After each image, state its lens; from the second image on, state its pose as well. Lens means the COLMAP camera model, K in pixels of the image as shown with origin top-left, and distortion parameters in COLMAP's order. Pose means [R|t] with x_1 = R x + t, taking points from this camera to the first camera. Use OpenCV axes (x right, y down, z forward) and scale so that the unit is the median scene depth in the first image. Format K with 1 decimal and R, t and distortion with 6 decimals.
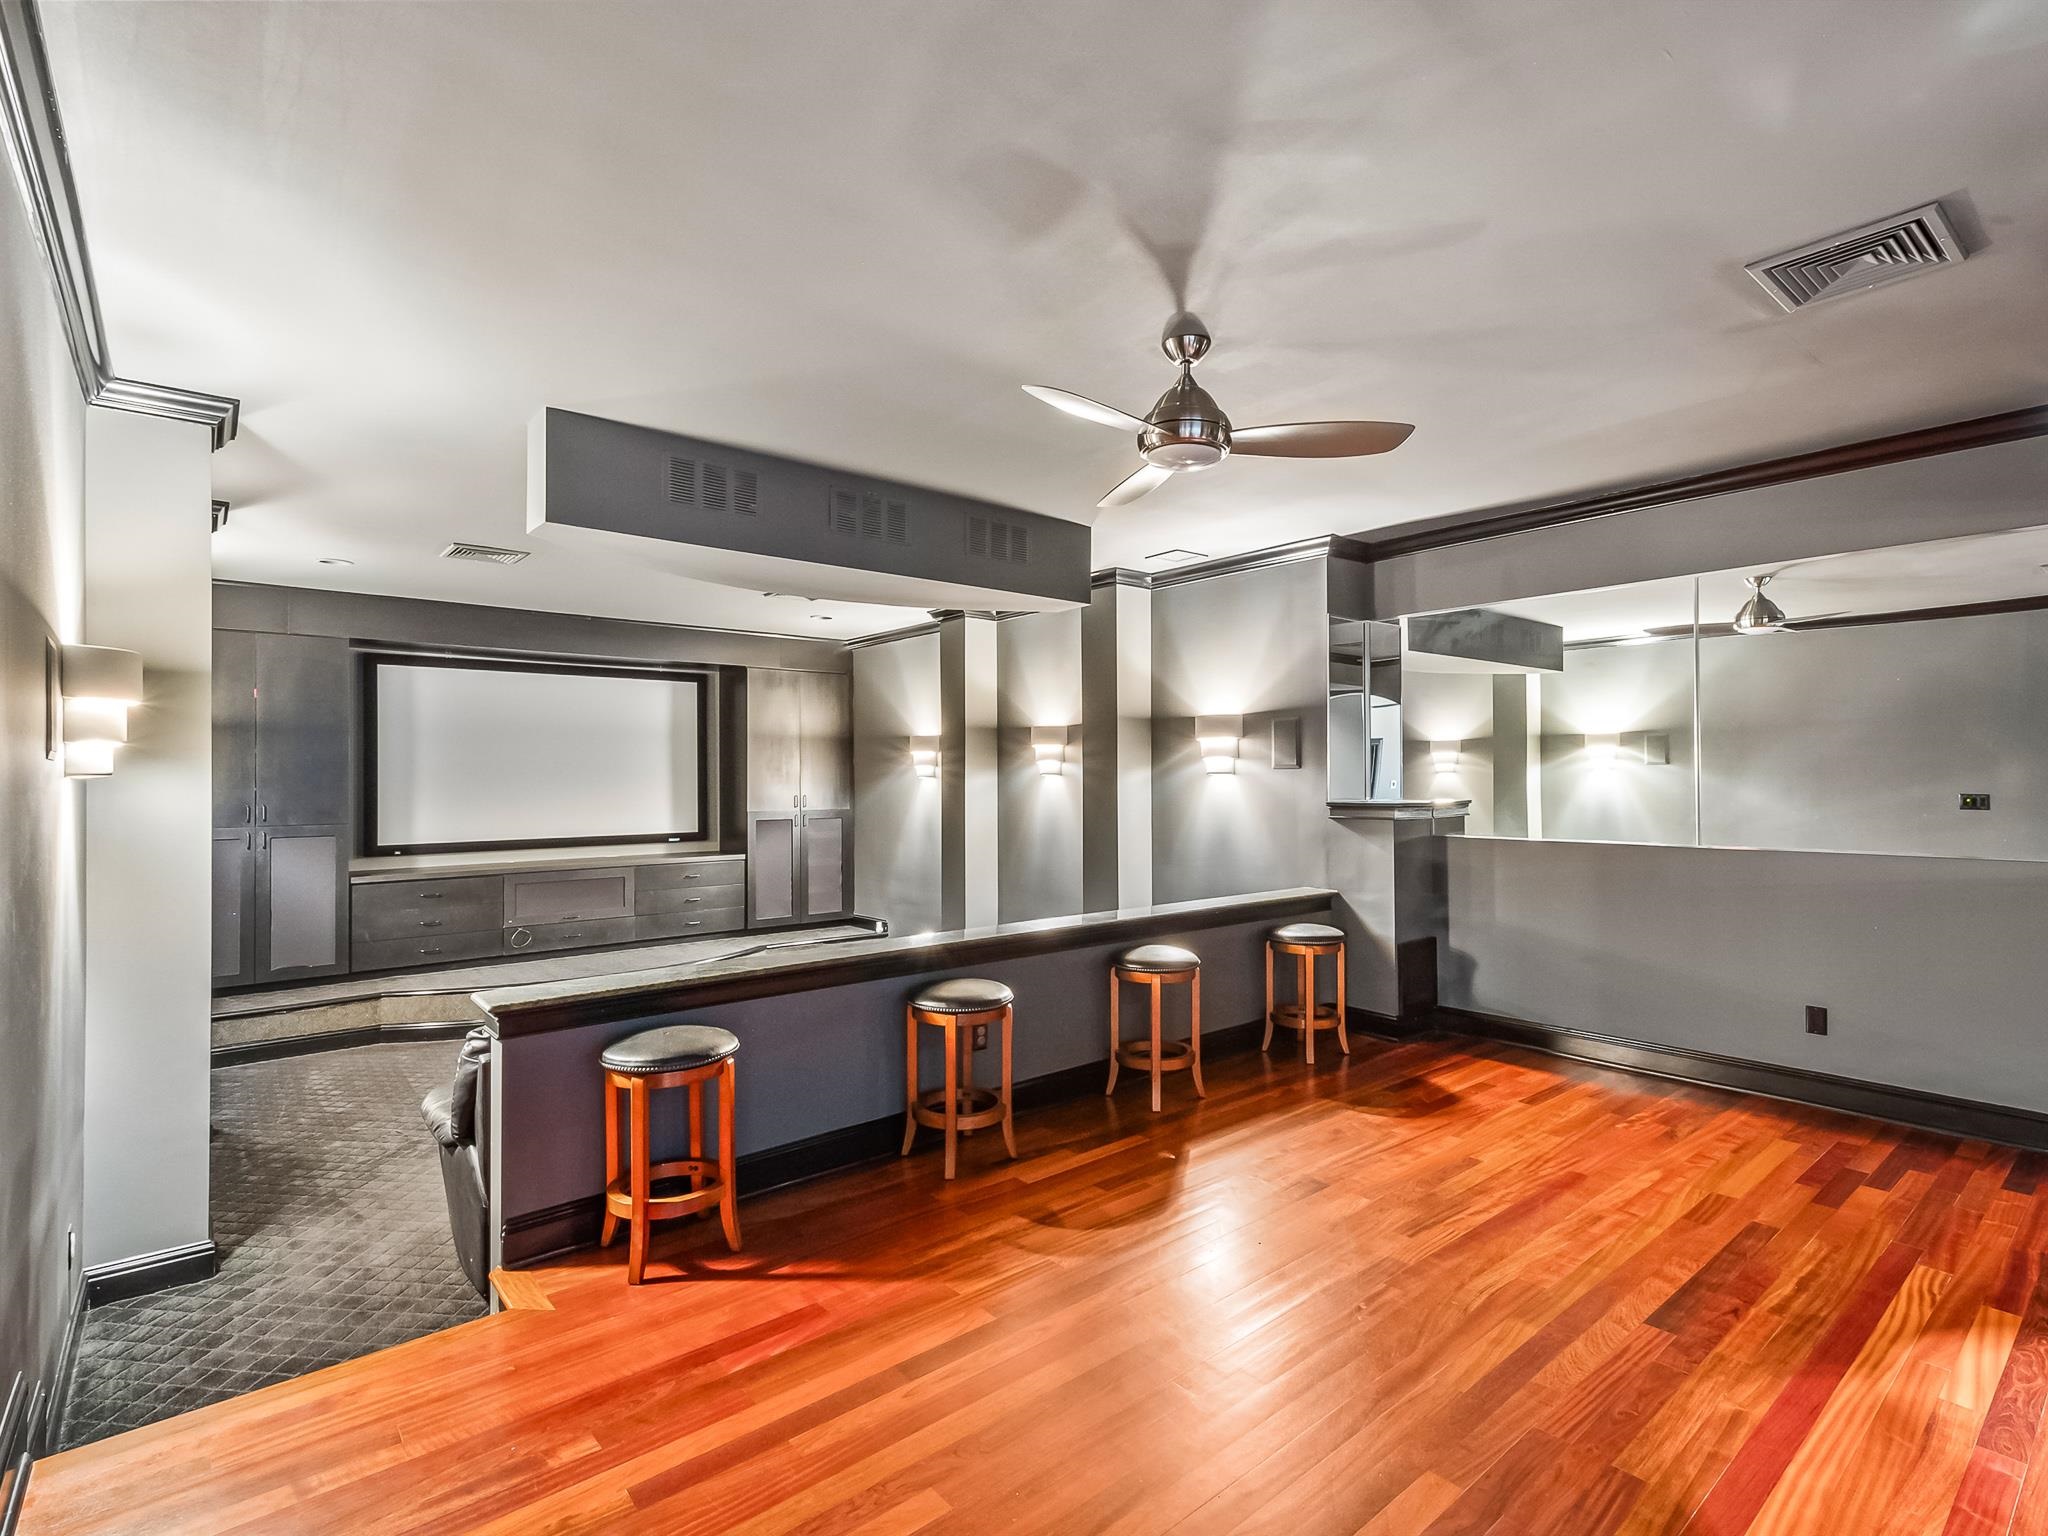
lens RADIAL K [[905.4, 0, 1024.0], [0, 905.4, 768.0], [0, 0, 1]] dist [-0.001092, -0.000066]
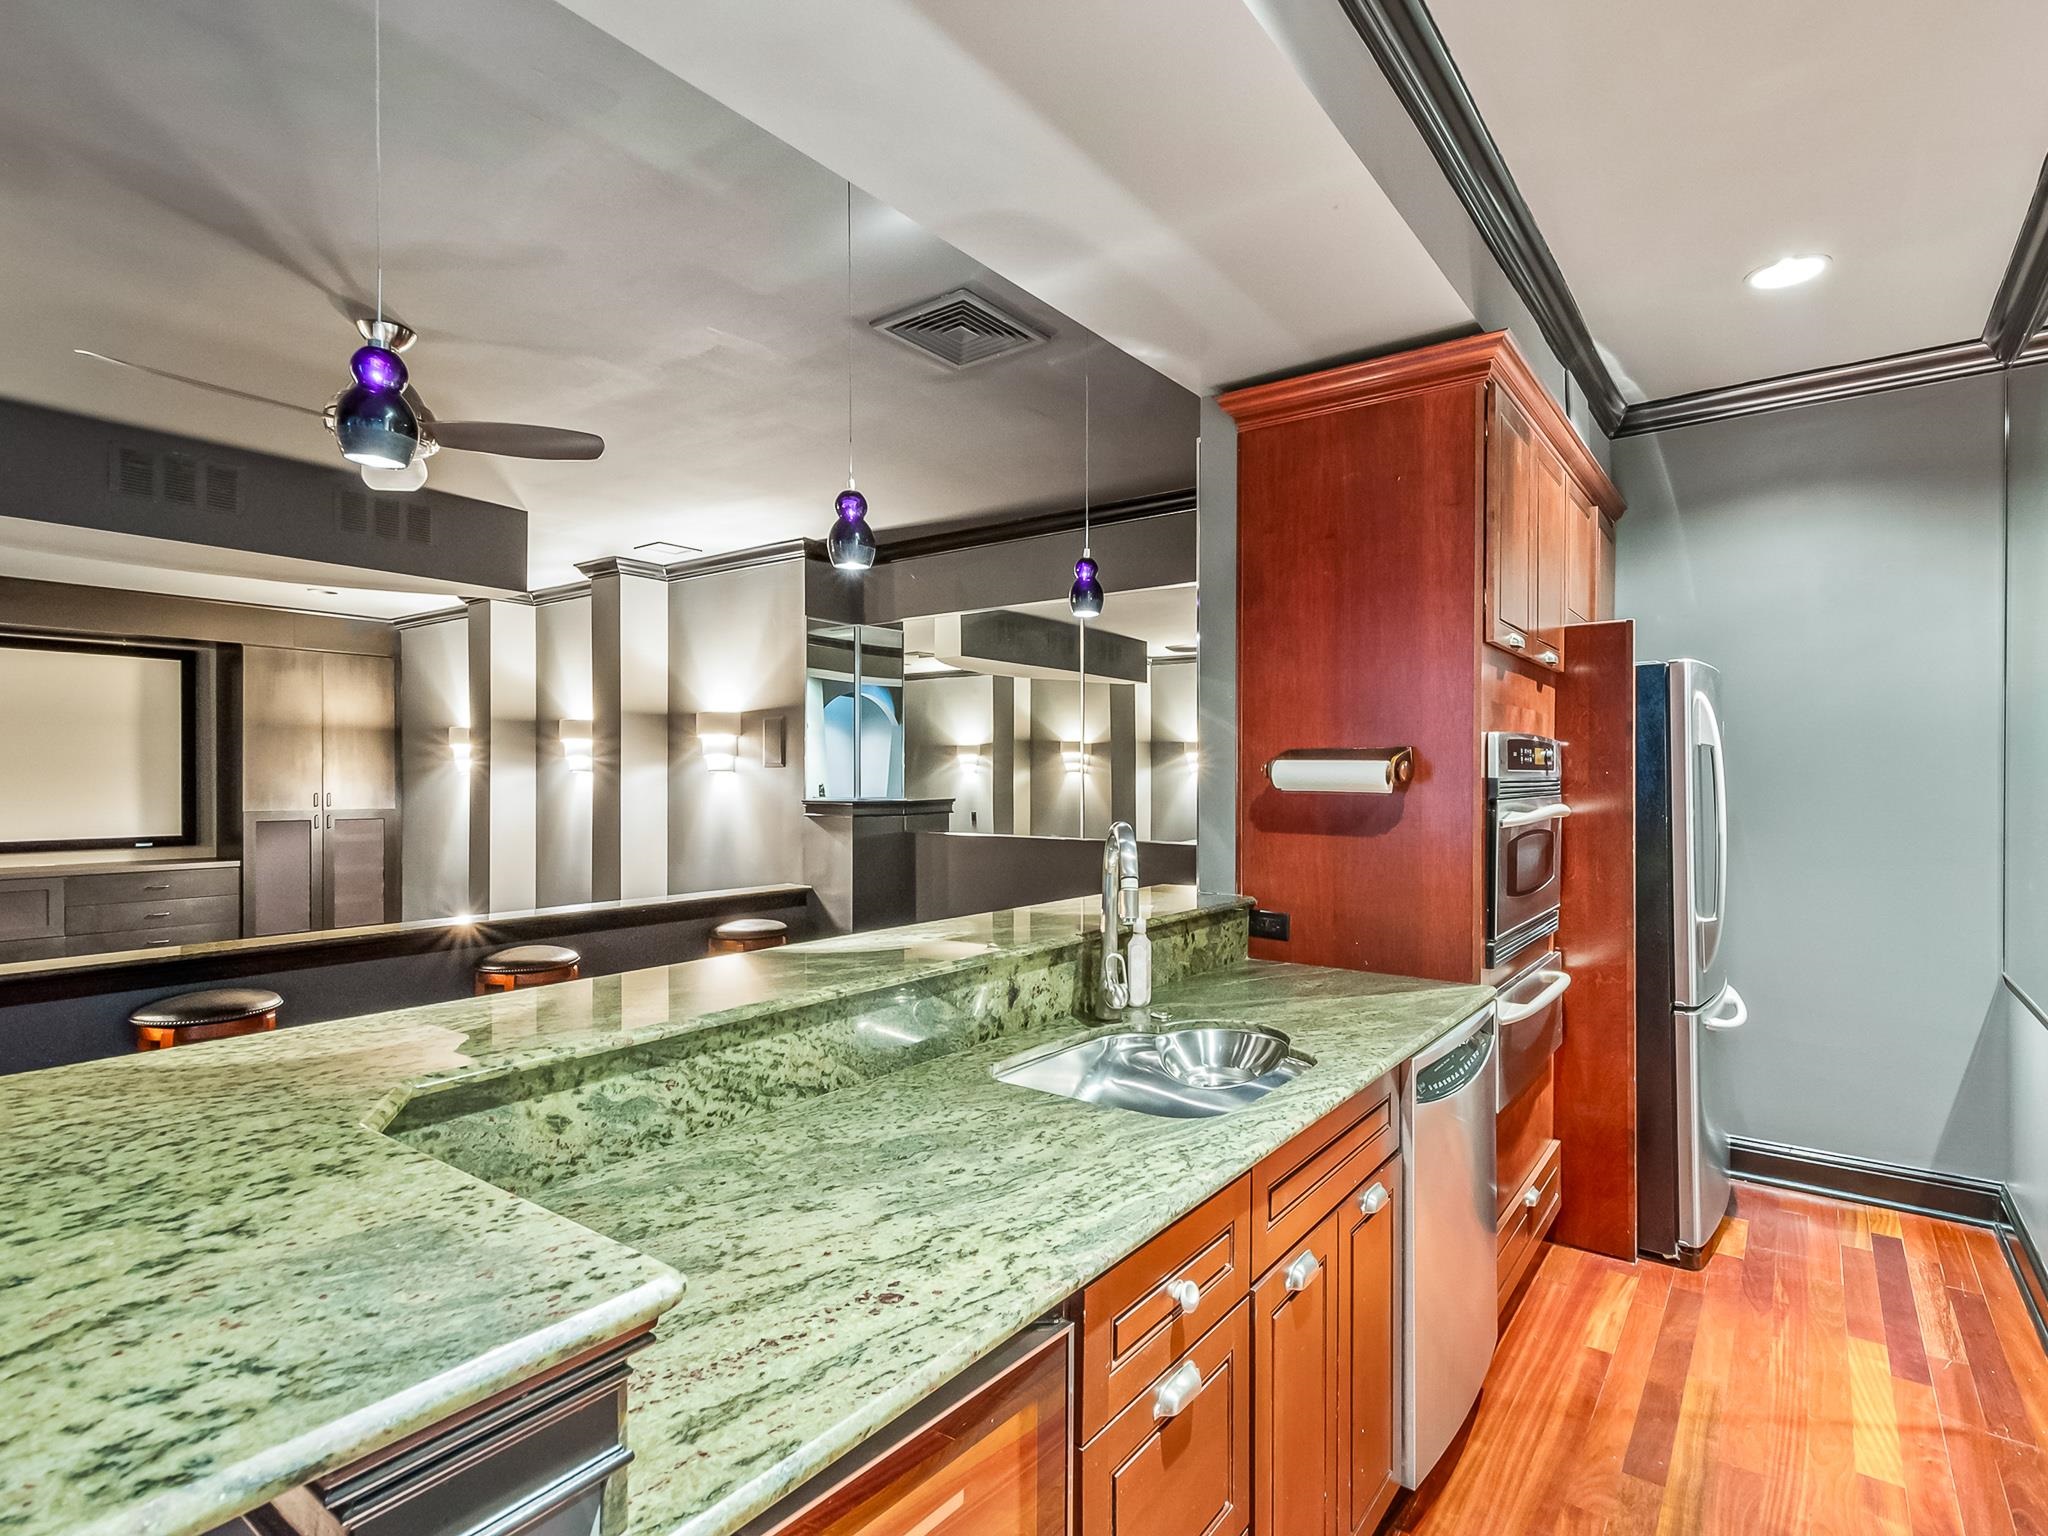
lens RADIAL K [[915.9, 0, 1024.0], [0, 915.9, 768.0], [0, 0, 1]] dist [-0.044483, 0.000182]
pose [[0.953961, 0.009521, 0.299779, 0.153513], [-0.009578, 0.999953, -0.001280, 0.000367], [-0.299777, -0.001651, 0.954008, -0.031523]]
